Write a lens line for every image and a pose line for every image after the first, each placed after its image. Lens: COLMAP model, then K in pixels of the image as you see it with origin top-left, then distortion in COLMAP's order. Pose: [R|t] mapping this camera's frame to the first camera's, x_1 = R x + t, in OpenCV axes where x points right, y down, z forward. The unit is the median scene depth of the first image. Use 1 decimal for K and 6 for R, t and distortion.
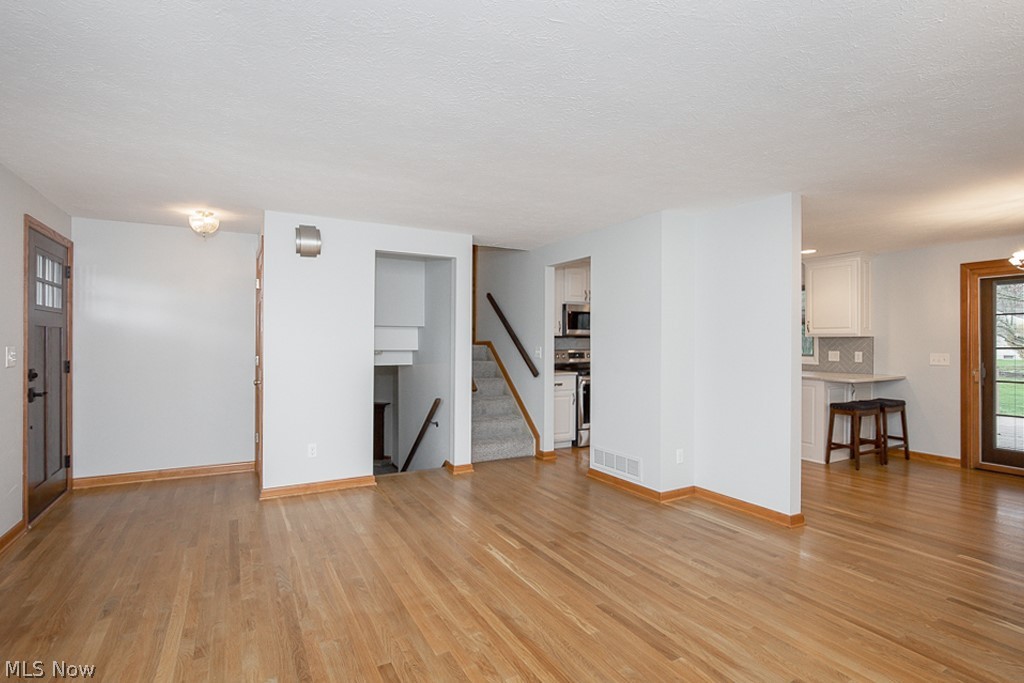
lens RADIAL K [[498.1, 0, 512.0], [0, 498.1, 341.5], [0, 0, 1]] dist [-0.001604, -0.000098]
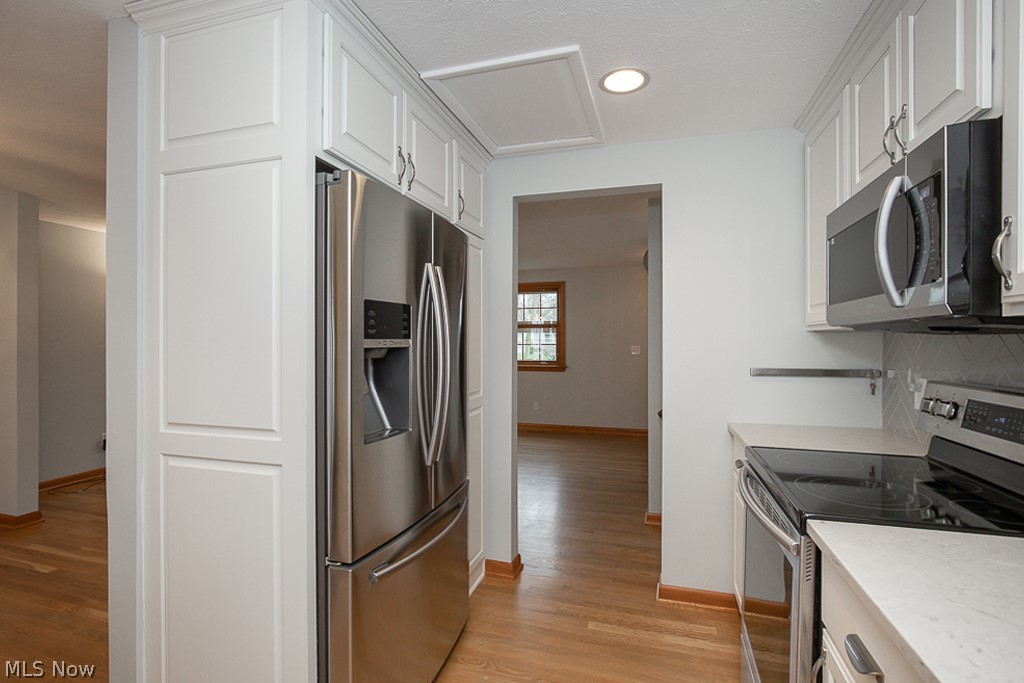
lens RADIAL K [[480.4, 0, 512.0], [0, 480.4, 341.5], [0, 0, 1]] dist [-0.021514, 0.000098]
pose [[-0.716692, 0.000120, -0.697389, 0.631264], [-0.002897, 0.999991, 0.003149, -0.005763], [0.697383, 0.004277, -0.716685, 1.579965]]
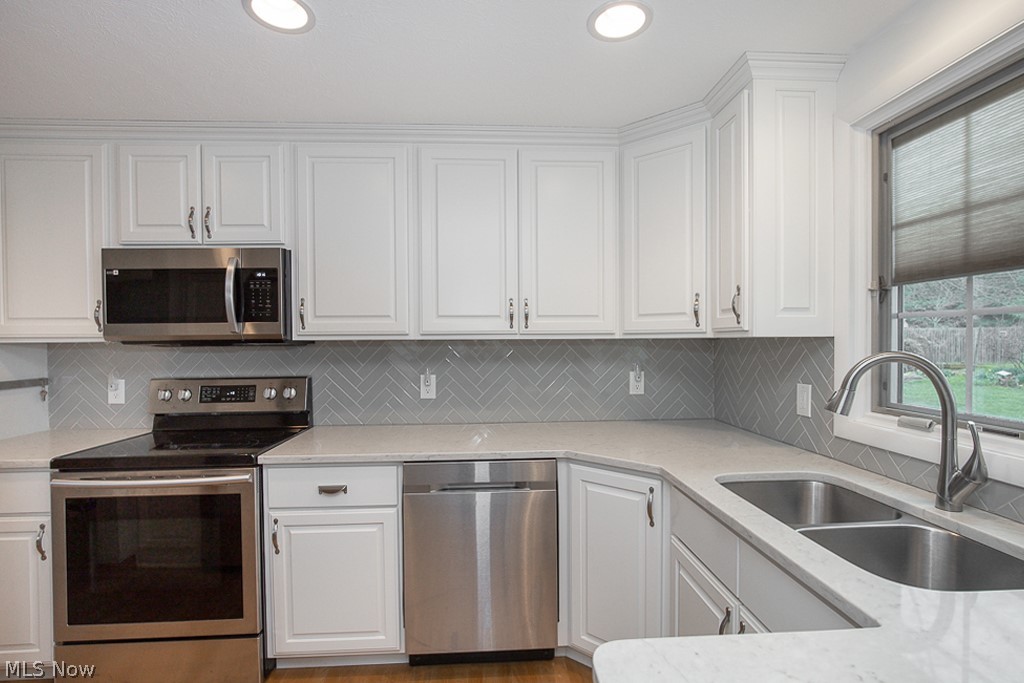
lens RADIAL K [[480.4, 0, 512.0], [0, 480.4, 341.5], [0, 0, 1]] dist [-0.021514, 0.000098]
pose [[0.900757, -0.007366, -0.434261, 0.740906], [0.010224, 0.999939, 0.004247, -0.015033], [0.434203, -0.008265, 0.900777, 1.223059]]
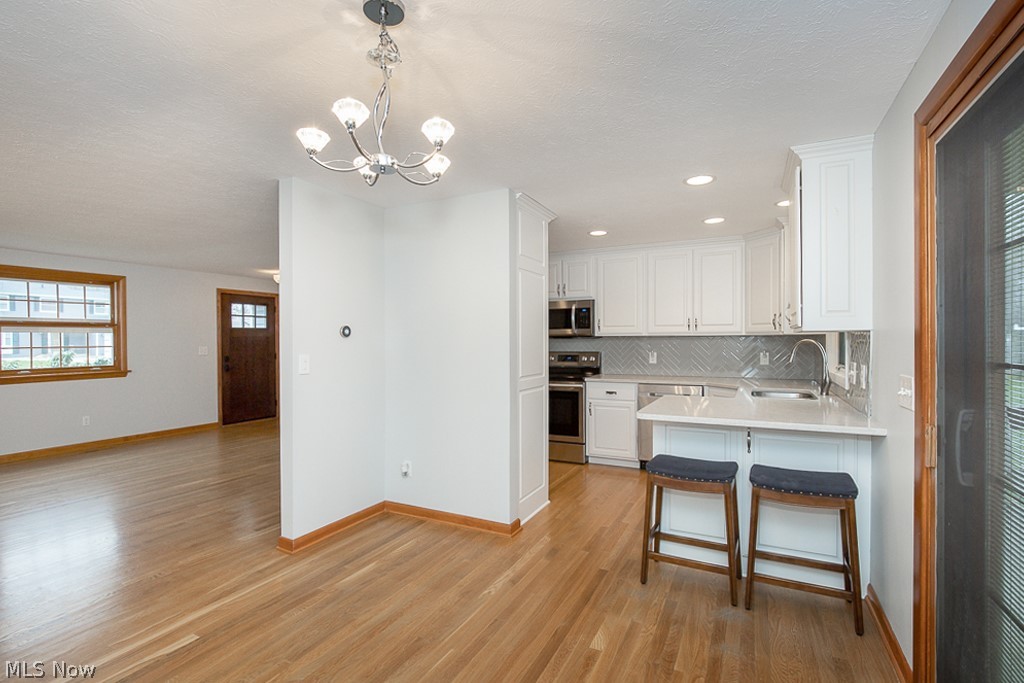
lens RADIAL K [[480.4, 0, 512.0], [0, 480.4, 341.5], [0, 0, 1]] dist [-0.021514, 0.000098]
pose [[0.557525, -0.003100, -0.830154, 1.226054], [0.002253, 0.999995, -0.002221, 0.000172], [0.830157, -0.000633, 0.557530, 0.704011]]
